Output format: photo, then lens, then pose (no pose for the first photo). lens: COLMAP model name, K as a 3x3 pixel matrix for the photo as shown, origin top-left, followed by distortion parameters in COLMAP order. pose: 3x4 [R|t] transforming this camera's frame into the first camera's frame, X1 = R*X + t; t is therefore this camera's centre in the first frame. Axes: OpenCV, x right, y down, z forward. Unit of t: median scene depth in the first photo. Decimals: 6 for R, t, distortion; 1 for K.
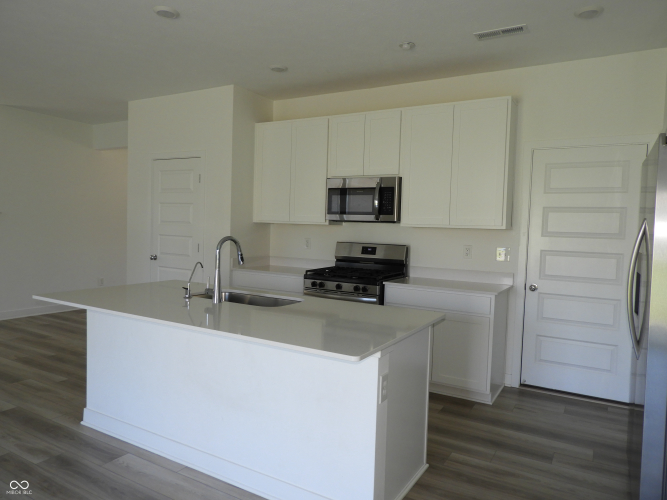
lens RADIAL K [[473.9, 0, 333.3], [0, 473.9, 248.3], [0, 0, 1]] dist [0.026630, -0.001173]
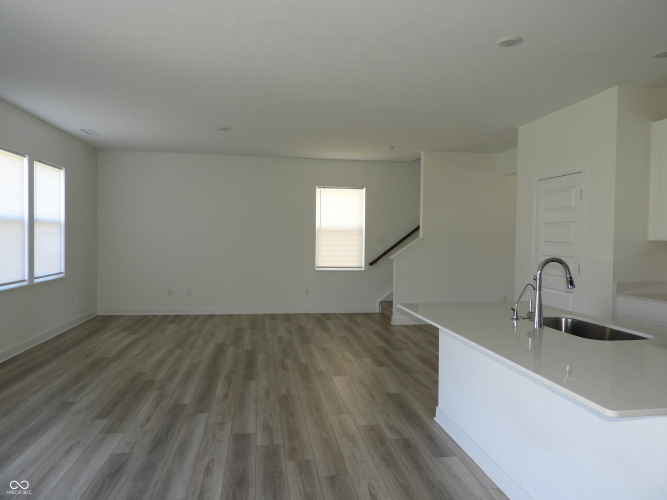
lens RADIAL K [[482.4, 0, 353.4], [0, 482.4, 249.2], [0, 0, 1]] dist [0.028230, 0.003102]
pose [[0.654402, -0.007404, -0.756110, 0.228500], [-0.022265, 0.999330, -0.029056, -0.004859], [0.755819, 0.035850, 0.653799, 0.074066]]
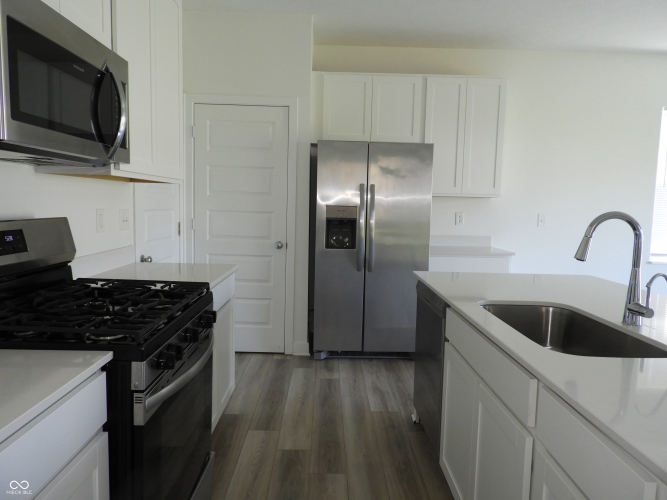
lens RADIAL K [[473.9, 0, 333.3], [0, 473.9, 248.3], [0, 0, 1]] dist [0.026630, -0.001173]
pose [[-0.516917, -0.121250, 0.847405, -0.522072], [0.005550, 0.989423, 0.144955, -0.062623], [-0.856017, 0.079633, -0.510777, 1.548071]]
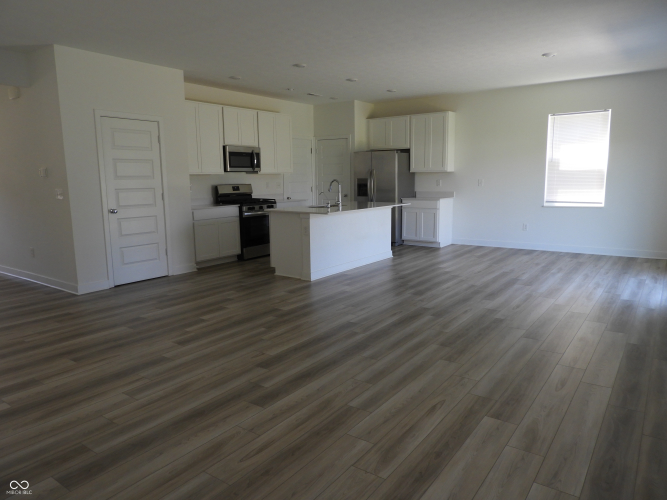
lens RADIAL K [[473.9, 0, 333.3], [0, 473.9, 248.3], [0, 0, 1]] dist [0.026630, -0.001173]
pose [[0.089139, -0.183507, 0.978968, -2.580320], [0.064791, 0.981868, 0.178151, -0.105733], [-0.993910, 0.047548, 0.099412, 0.769917]]
